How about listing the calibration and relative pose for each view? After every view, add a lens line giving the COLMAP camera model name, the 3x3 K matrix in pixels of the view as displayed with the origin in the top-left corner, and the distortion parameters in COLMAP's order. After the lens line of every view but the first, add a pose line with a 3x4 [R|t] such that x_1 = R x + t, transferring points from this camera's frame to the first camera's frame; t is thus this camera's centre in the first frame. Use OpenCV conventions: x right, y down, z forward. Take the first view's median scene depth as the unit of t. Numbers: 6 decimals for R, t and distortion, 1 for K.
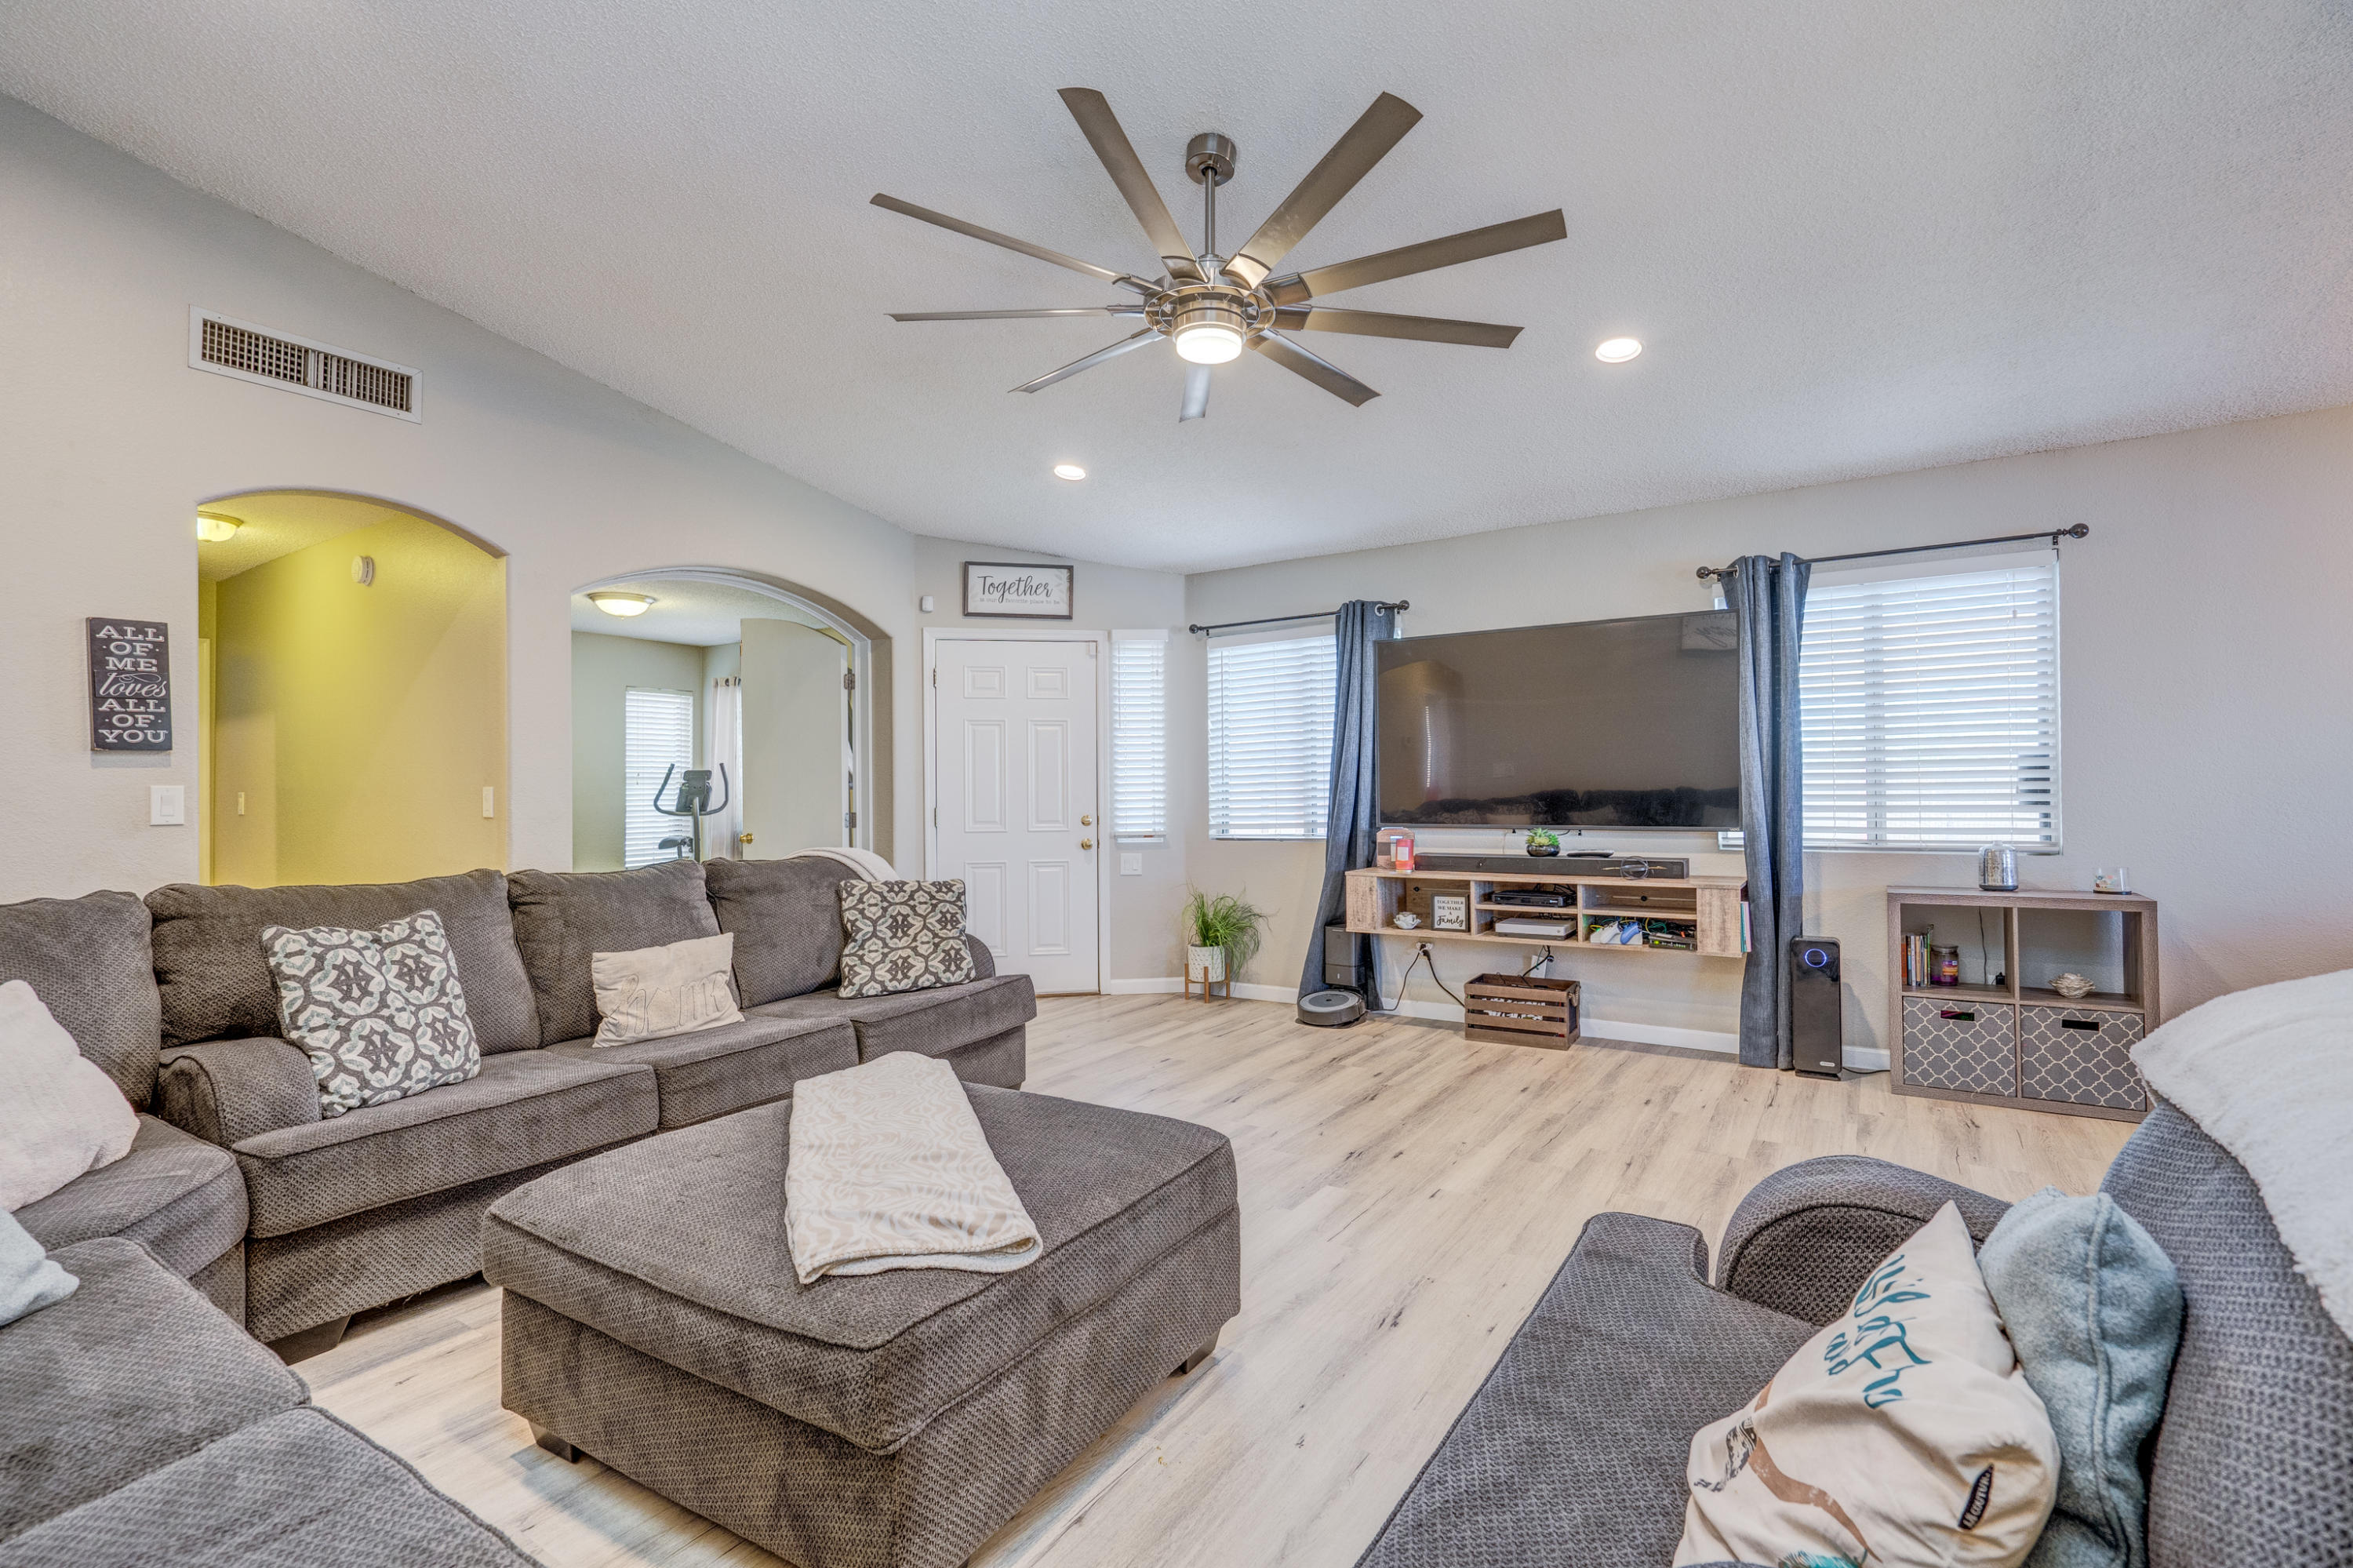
lens RADIAL K [[1084.6, 0, 1183.4], [0, 1084.6, 772.1], [0, 0, 1]] dist [-0.000738, 0.000032]
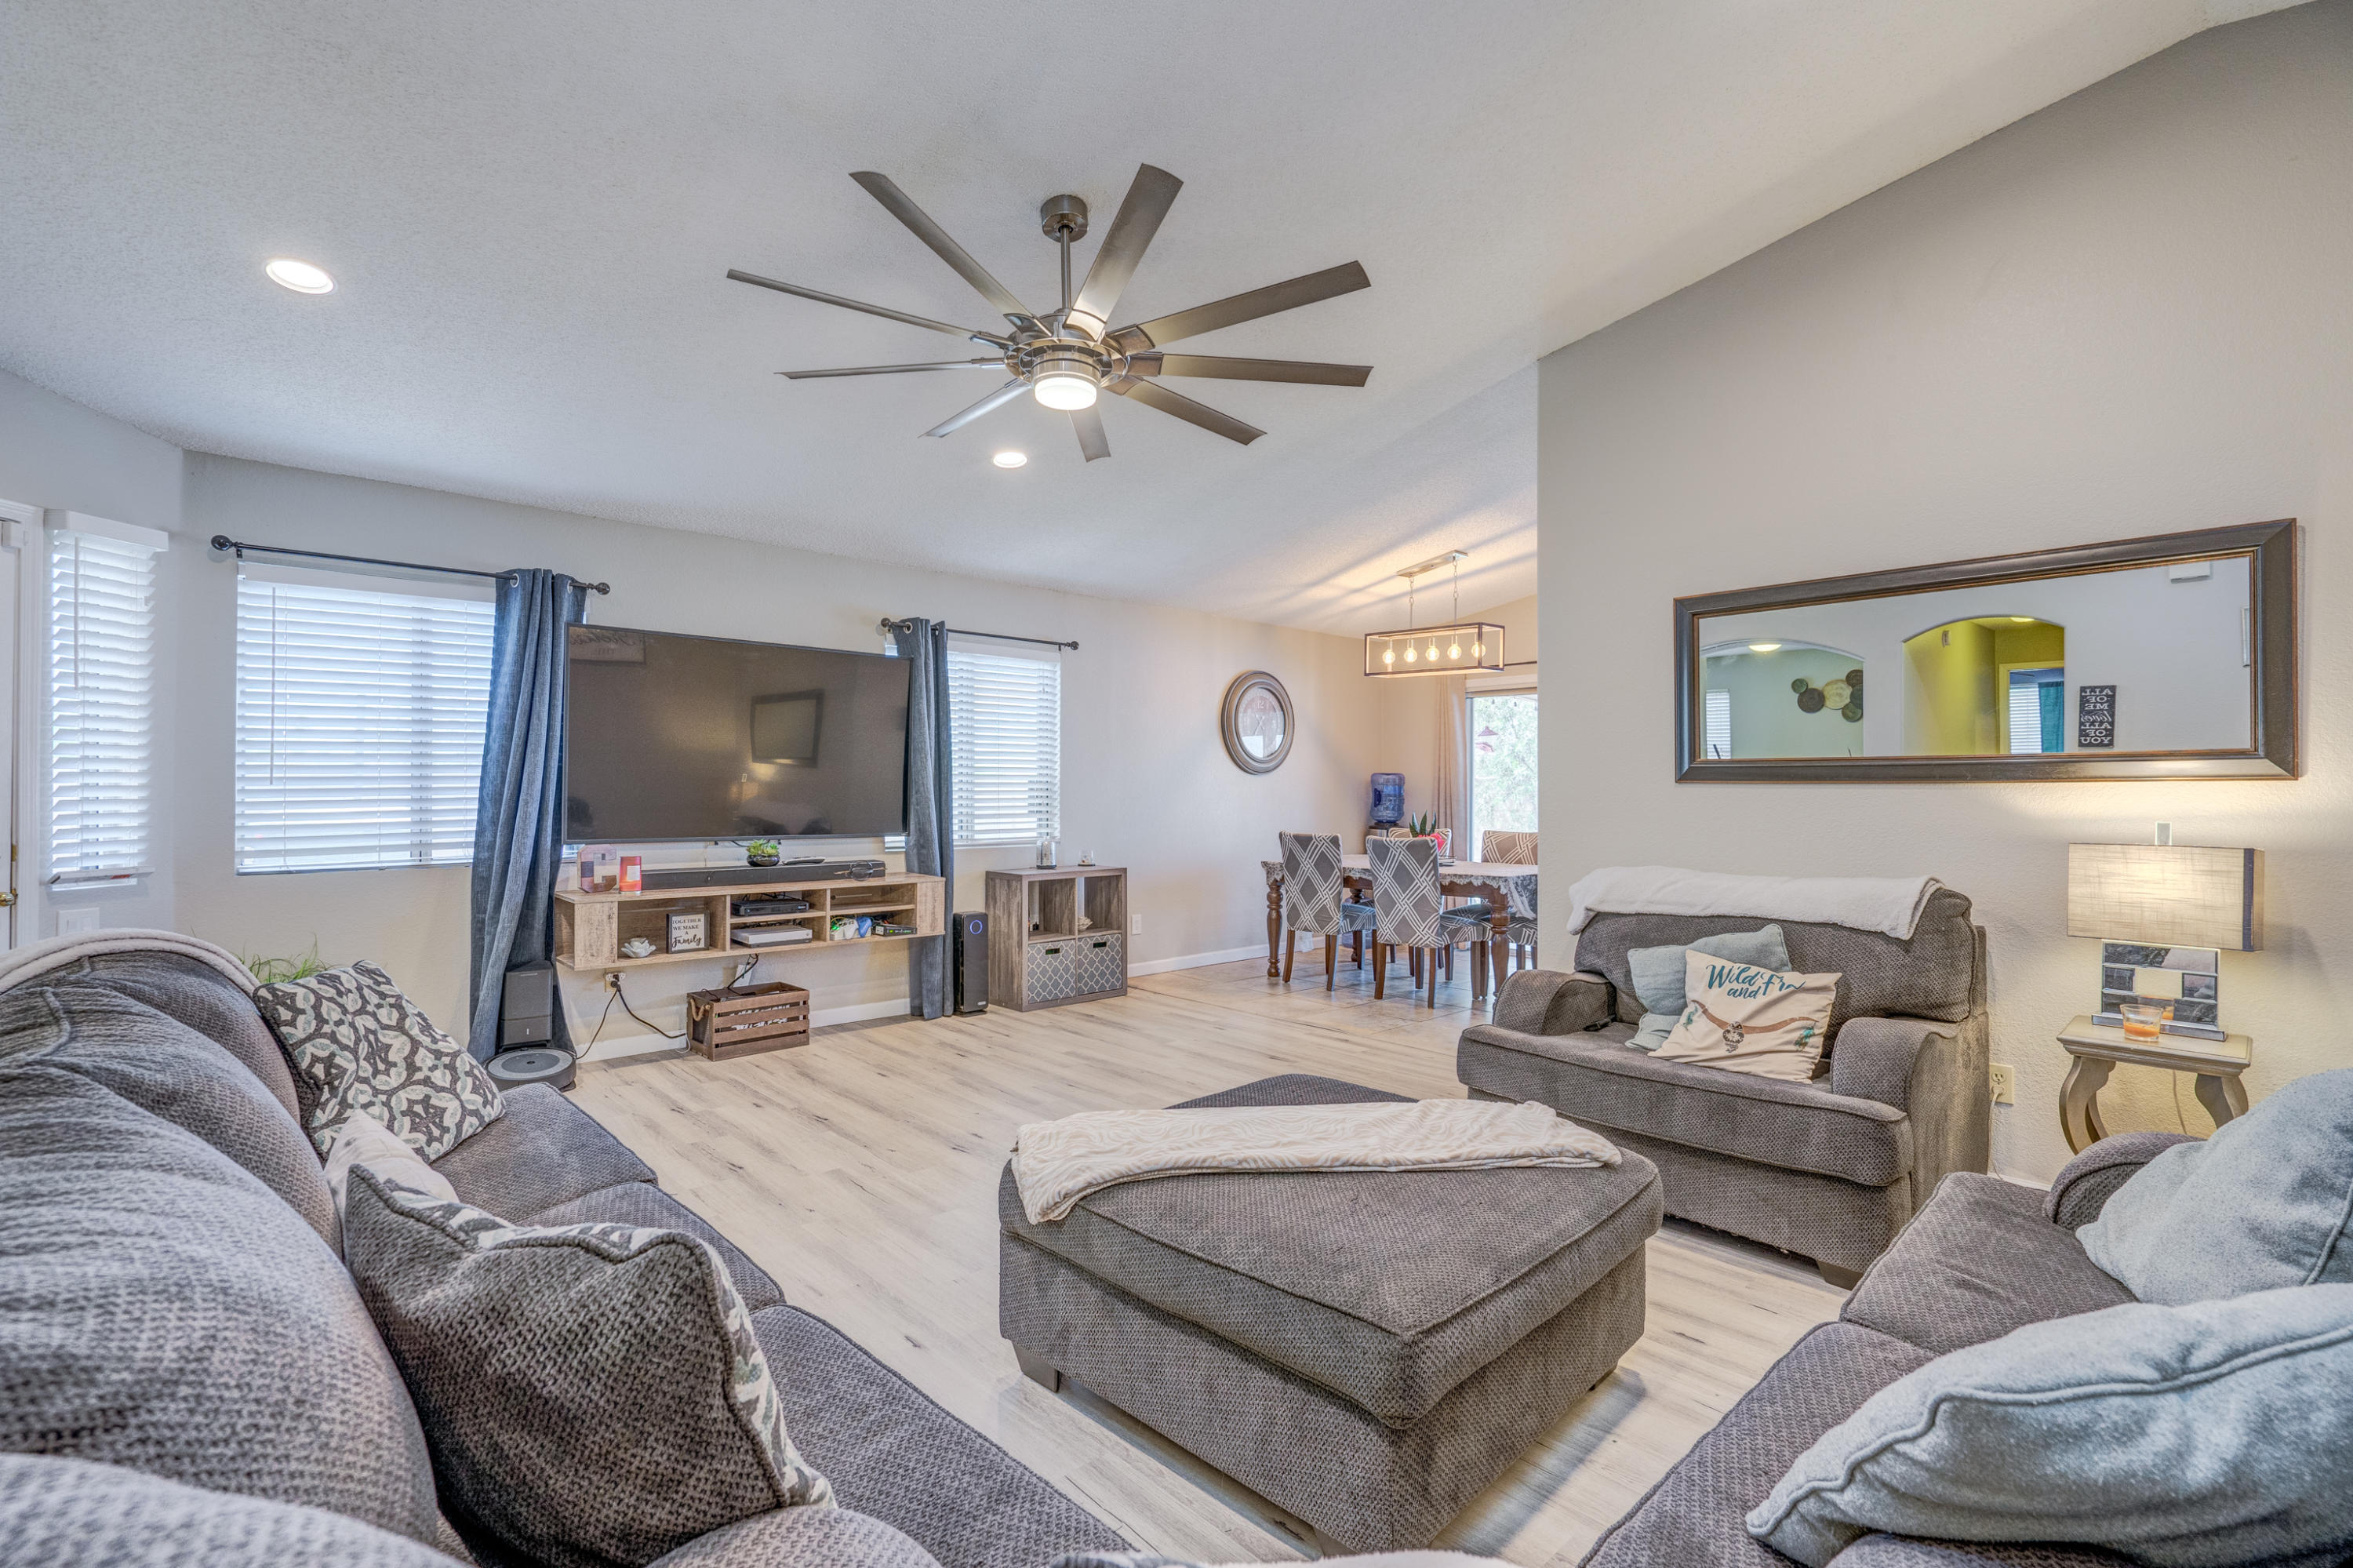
lens RADIAL K [[1060.1, 0, 1169.7], [0, 1060.1, 781.1], [0, 0, 1]] dist [0.000668, 0.000555]
pose [[0.235792, 0.020425, 0.971589, -0.596280], [-0.026692, 0.999538, -0.014535, 0.001121], [-0.971437, -0.022506, 0.236228, 0.413045]]
